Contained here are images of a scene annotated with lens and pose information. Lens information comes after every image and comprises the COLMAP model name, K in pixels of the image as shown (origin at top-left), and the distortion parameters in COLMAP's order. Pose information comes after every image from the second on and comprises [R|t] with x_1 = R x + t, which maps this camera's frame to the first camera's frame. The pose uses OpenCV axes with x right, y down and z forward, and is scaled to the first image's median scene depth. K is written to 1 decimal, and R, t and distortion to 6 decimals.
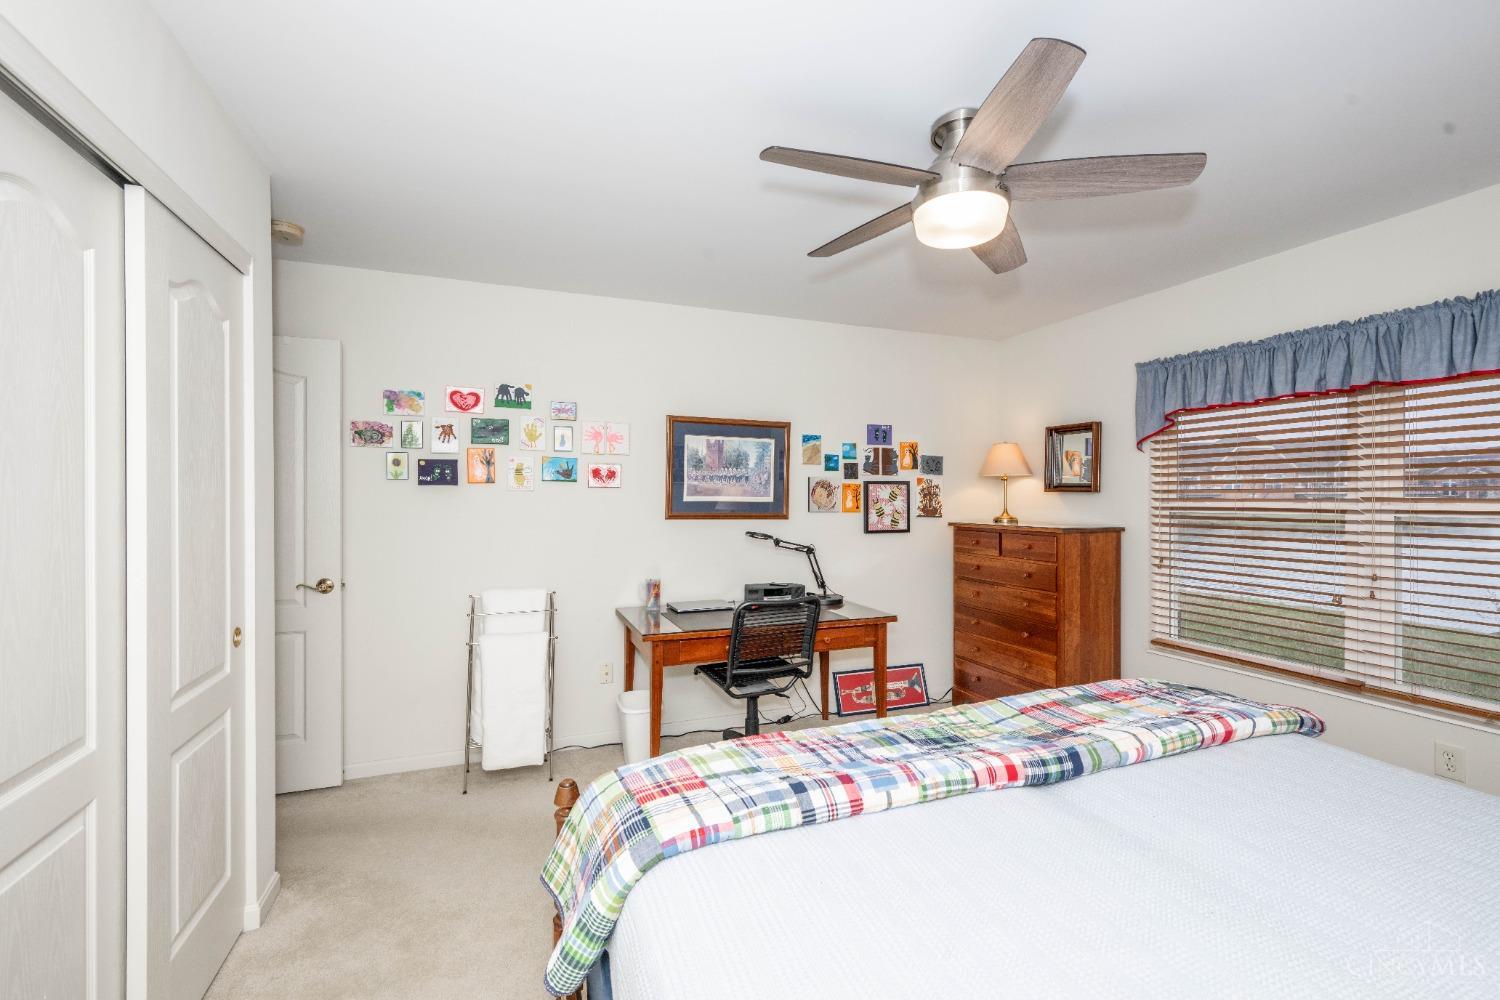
lens RADIAL K [[624.6, 0, 754.8], [0, 624.6, 503.7], [0, 0, 1]] dist [0.006888, 0.000288]
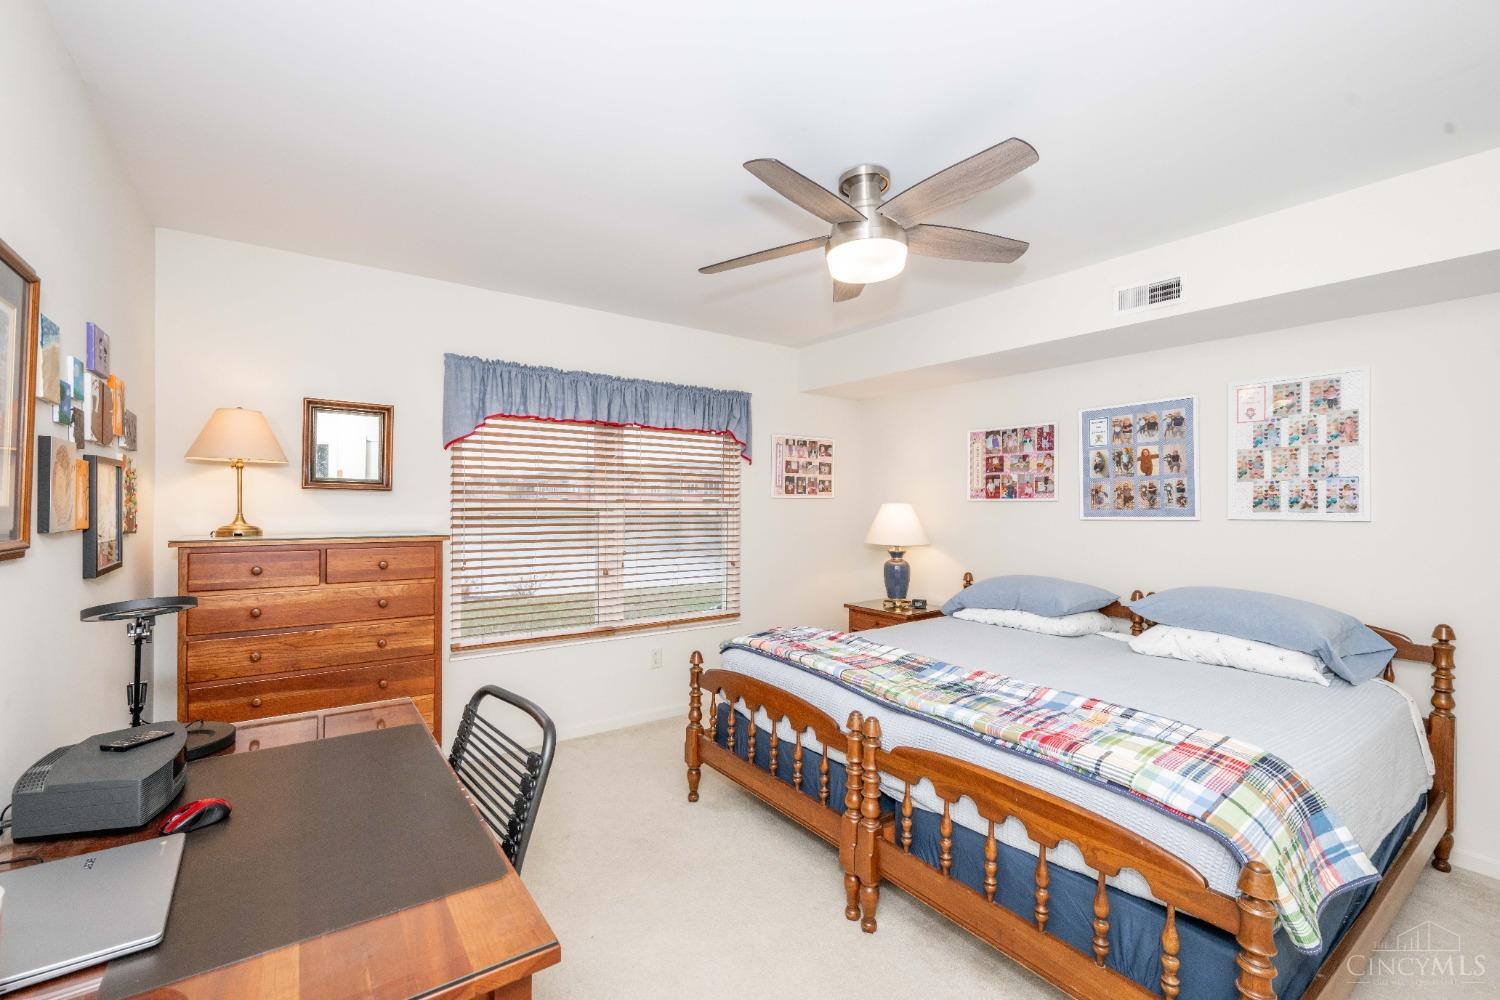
lens RADIAL K [[624.6, 0, 759.0], [0, 624.6, 500.4], [0, 0, 1]] dist [0.006888, 0.000288]
pose [[-0.217773, -0.001255, 0.975999, -0.485496], [-0.000564, 0.999999, 0.001160, -0.008901], [-0.975999, -0.000298, -0.217774, 0.924268]]
